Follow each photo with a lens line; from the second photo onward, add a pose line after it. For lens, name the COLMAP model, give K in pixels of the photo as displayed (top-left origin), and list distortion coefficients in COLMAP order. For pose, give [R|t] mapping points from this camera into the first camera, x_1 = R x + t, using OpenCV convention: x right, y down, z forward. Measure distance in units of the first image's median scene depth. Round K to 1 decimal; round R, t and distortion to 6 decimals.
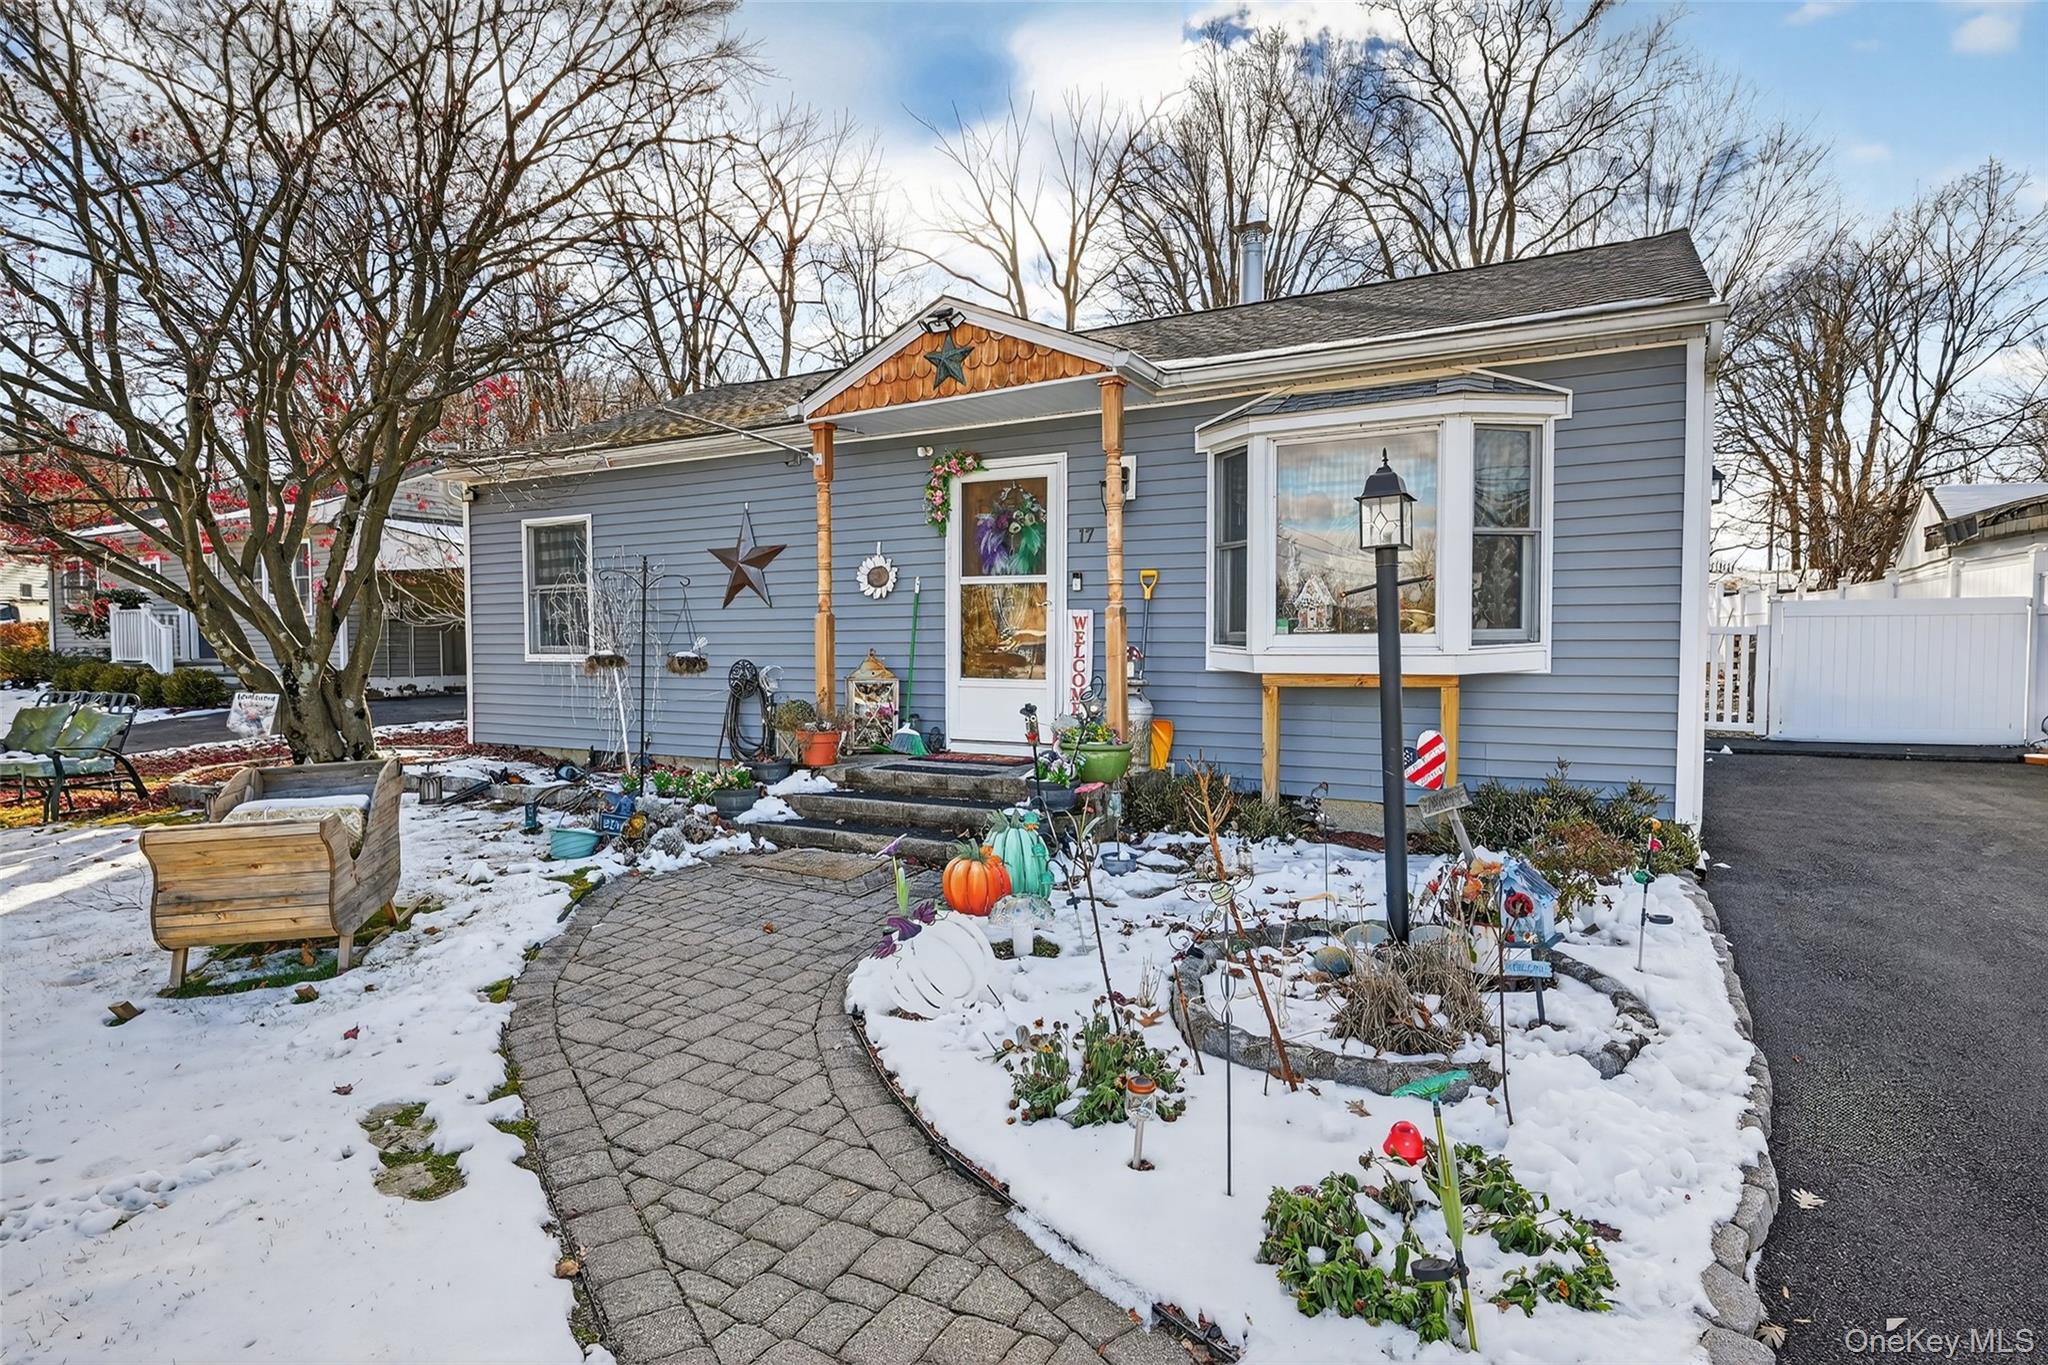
lens RADIAL K [[1112.8, 0, 999.4], [0, 1112.8, 682.3], [0, 0, 1]] dist [0.036968, 0.001377]
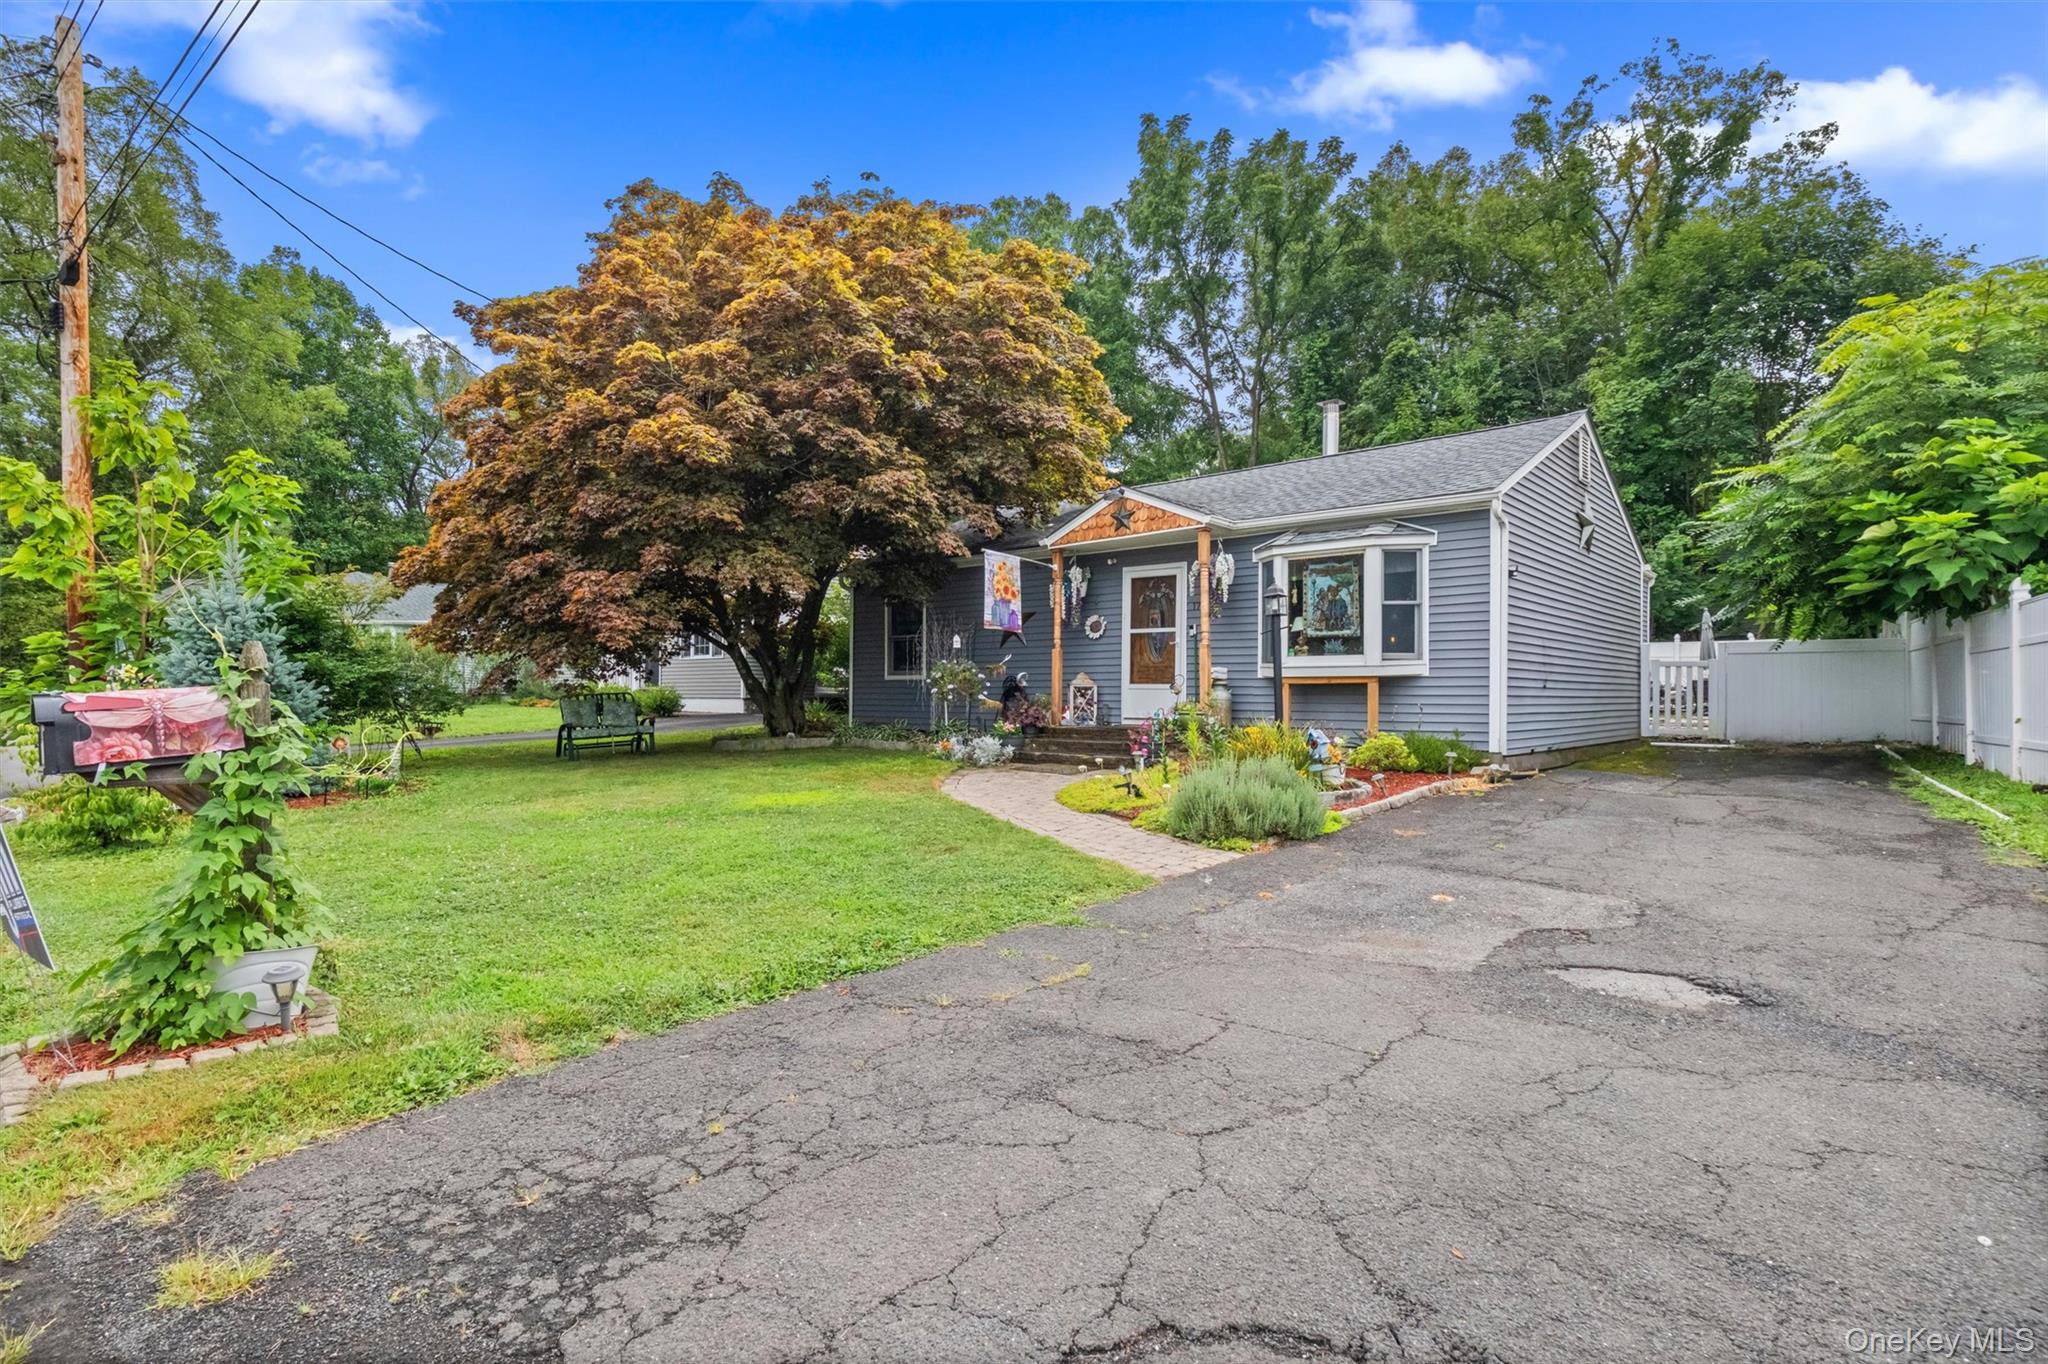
lens RADIAL K [[1056.7, 0, 1031.6], [0, 1056.7, 698.2], [0, 0, 1]] dist [0.001041, -0.008159]
pose [[0.984910, 0.004311, -0.173013, 0.110939], [-0.009893, 0.999458, -0.031413, 0.079656], [0.172783, 0.032650, 0.984419, -0.775199]]
